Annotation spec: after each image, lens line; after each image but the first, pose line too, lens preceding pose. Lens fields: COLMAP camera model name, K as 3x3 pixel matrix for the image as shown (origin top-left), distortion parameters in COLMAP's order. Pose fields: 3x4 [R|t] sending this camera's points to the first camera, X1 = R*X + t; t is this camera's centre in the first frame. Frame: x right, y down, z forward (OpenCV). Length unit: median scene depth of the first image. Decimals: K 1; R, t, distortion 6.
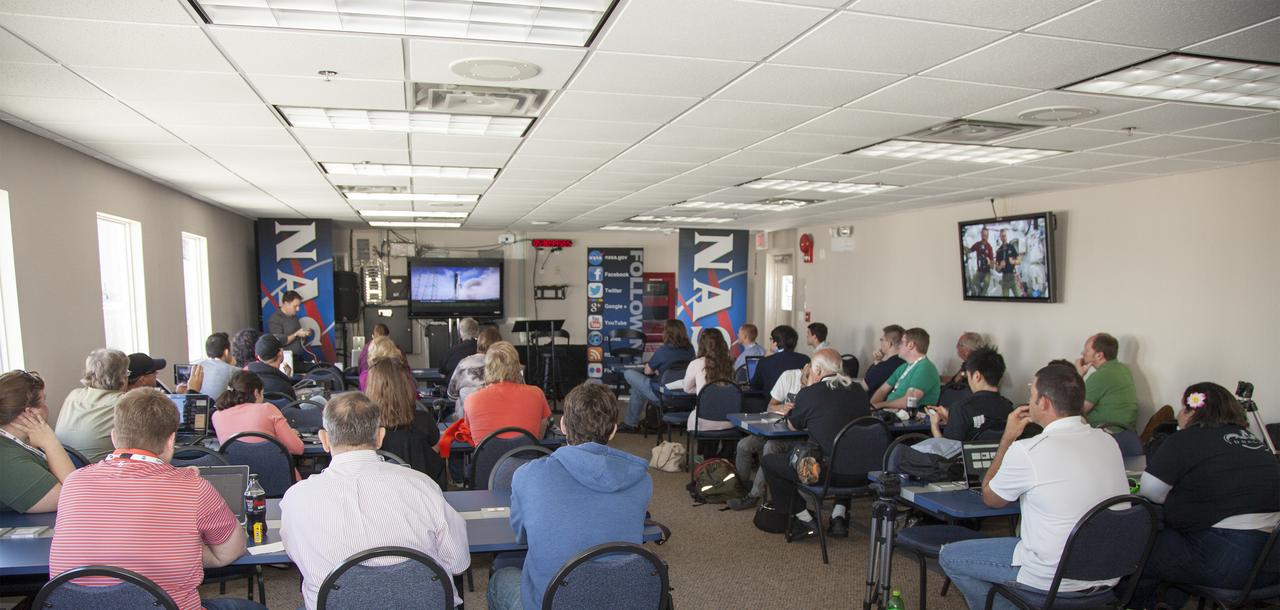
lens RADIAL K [[868.7, 0, 638.4], [0, 868.7, 421.0], [0, 0, 1]] dist [-0.109507, 0.001620]
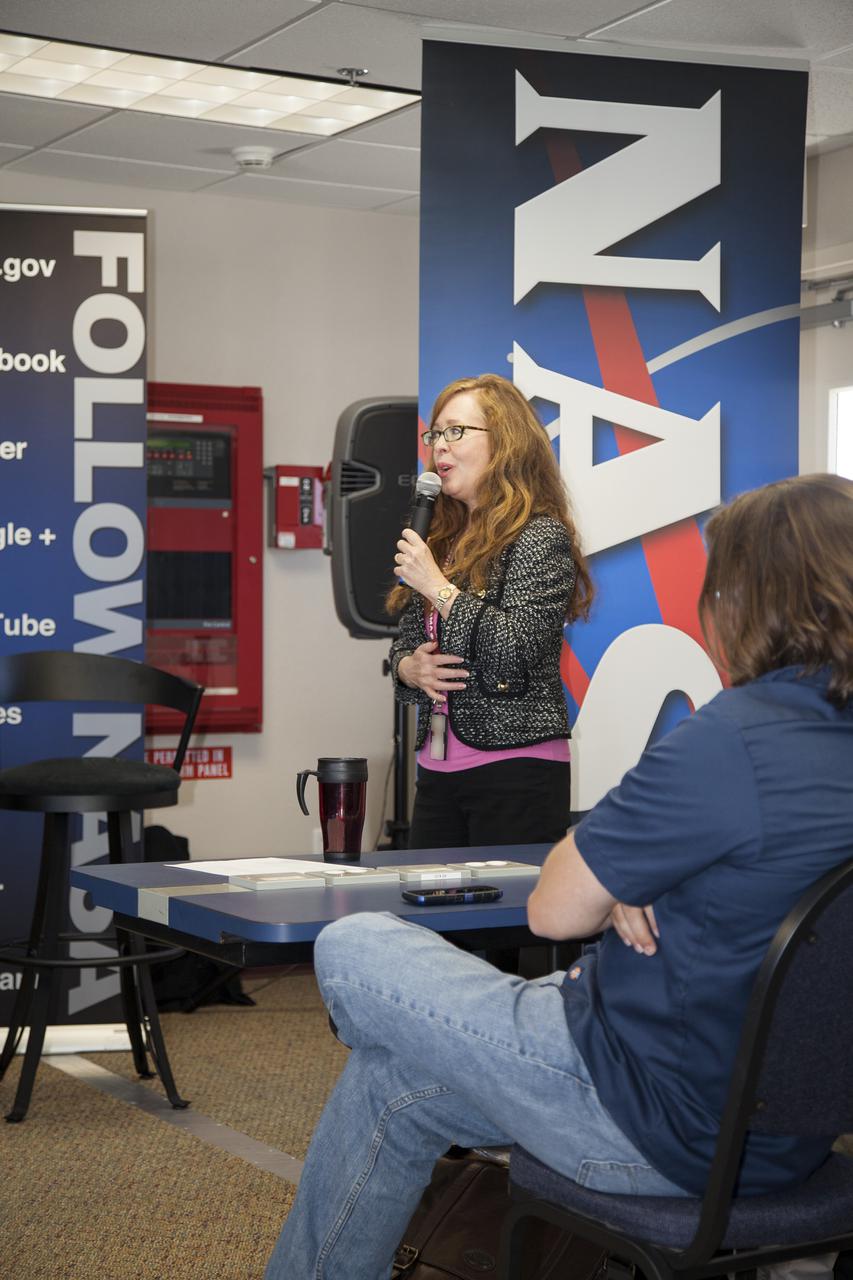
lens RADIAL K [[2319.6, 0, 426.5], [0, 2319.6, 640.0], [0, 0, 1]] dist [0.352899, -0.021661]
pose [[0.967222, -0.005296, 0.253879, -0.076750], [0.041753, 0.989492, -0.138431, -0.046119], [-0.250478, 0.144493, 0.957279, 0.615117]]
